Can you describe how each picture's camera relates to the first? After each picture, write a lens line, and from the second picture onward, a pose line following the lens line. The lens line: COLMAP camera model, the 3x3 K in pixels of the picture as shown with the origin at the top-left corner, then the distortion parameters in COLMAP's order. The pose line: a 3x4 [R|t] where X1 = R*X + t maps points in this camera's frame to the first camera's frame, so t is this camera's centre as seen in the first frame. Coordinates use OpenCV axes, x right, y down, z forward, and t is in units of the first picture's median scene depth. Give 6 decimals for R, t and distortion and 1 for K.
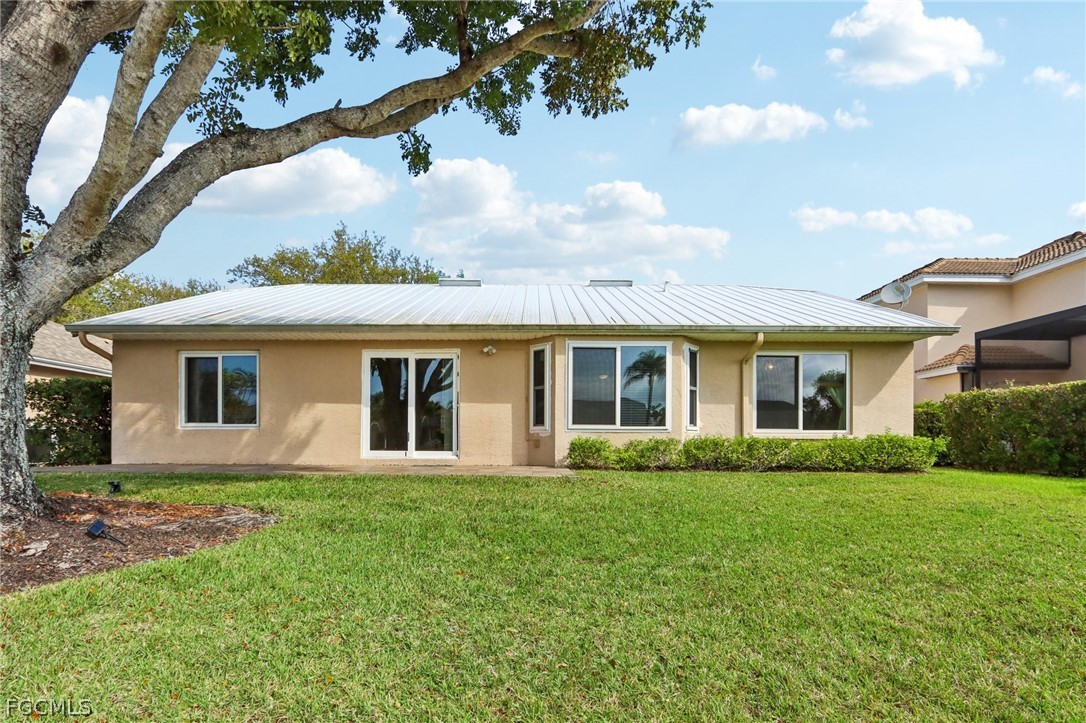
lens RADIAL K [[510.8, 0, 549.7], [0, 510.8, 387.0], [0, 0, 1]] dist [-0.011867, 0.000788]
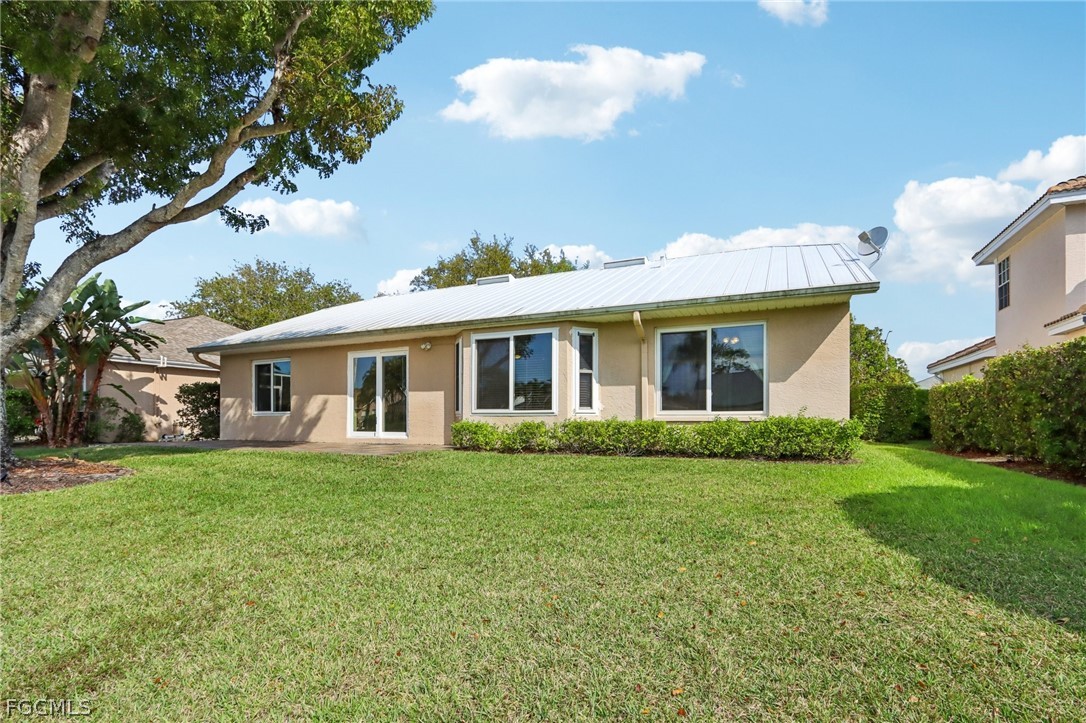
lens RADIAL K [[510.8, 0, 543.8], [0, 510.8, 364.7], [0, 0, 1]] dist [-0.011867, 0.000788]
pose [[0.909359, -0.049443, -0.413064, 0.612094], [0.049336, 0.998722, -0.010932, -0.003819], [0.413076, -0.010438, 0.910637, 0.043319]]
